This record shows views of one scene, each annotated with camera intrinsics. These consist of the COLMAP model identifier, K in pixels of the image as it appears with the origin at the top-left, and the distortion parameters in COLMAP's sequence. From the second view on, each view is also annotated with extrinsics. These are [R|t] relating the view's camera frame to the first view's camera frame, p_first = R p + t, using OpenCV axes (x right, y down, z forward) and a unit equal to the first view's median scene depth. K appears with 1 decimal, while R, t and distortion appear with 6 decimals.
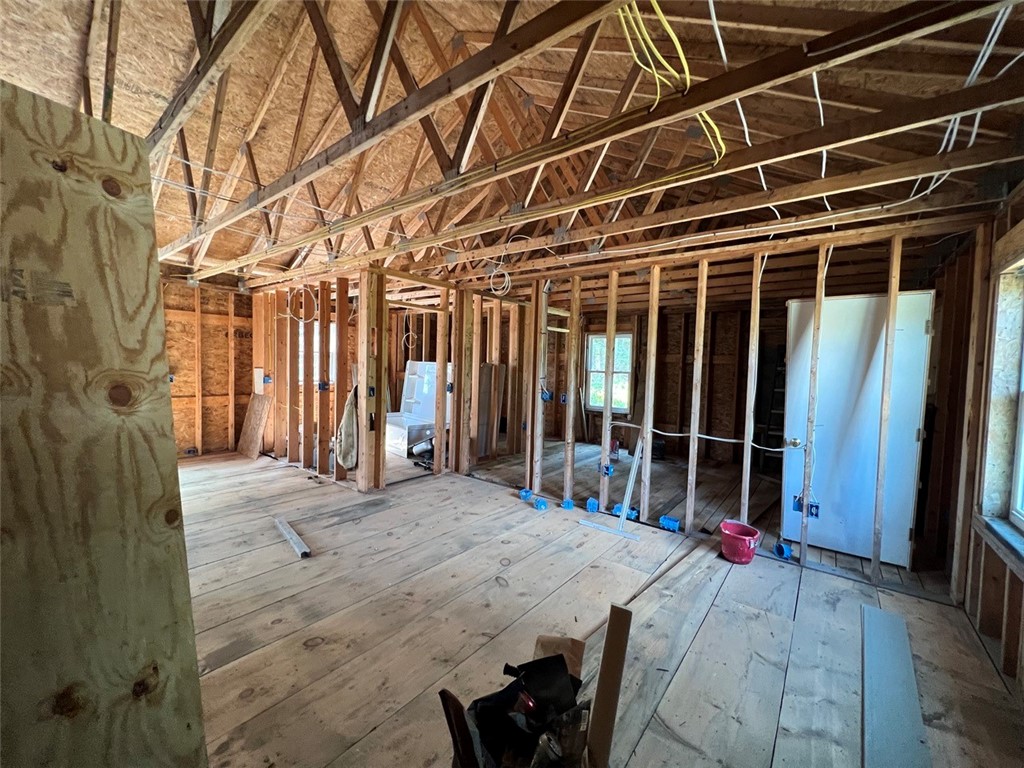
lens RADIAL K [[408.8, 0, 510.6], [0, 408.8, 382.0], [0, 0, 1]] dist [-0.003313, -0.000030]
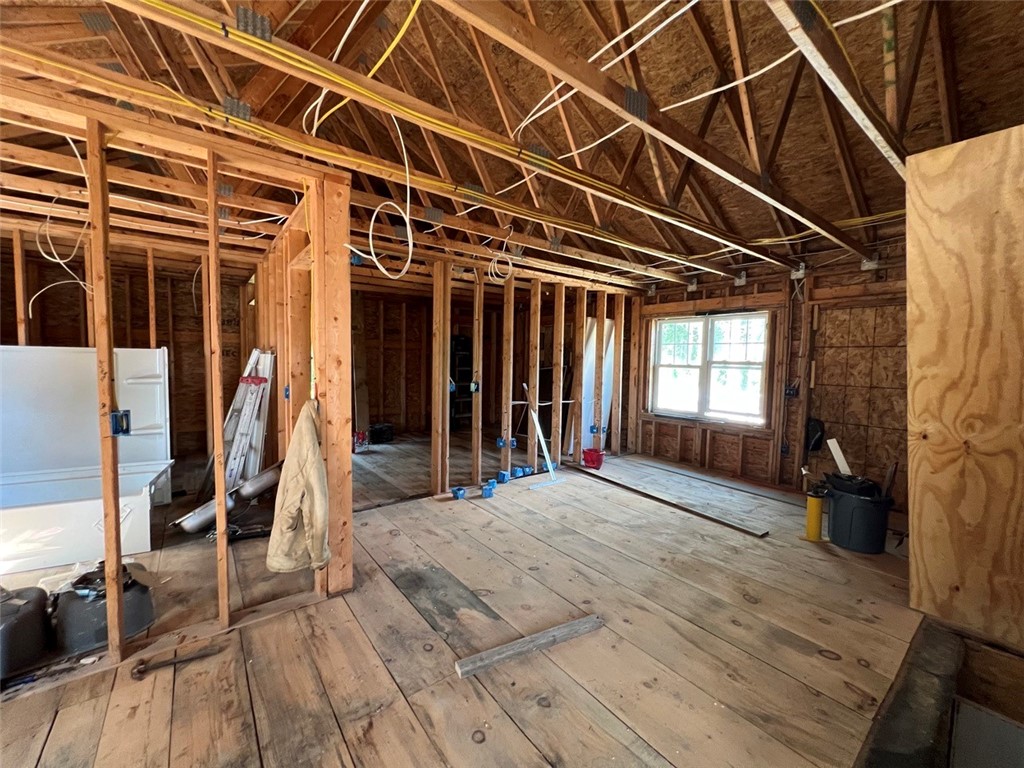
lens RADIAL K [[408.8, 0, 510.9], [0, 408.8, 384.0], [0, 0, 1]] dist [-0.003313, -0.000030]
pose [[0.240427, -0.087360, 0.966728, -0.977029], [0.030360, 0.996131, 0.082466, -0.058136], [-0.970192, 0.009523, 0.242149, 0.776009]]
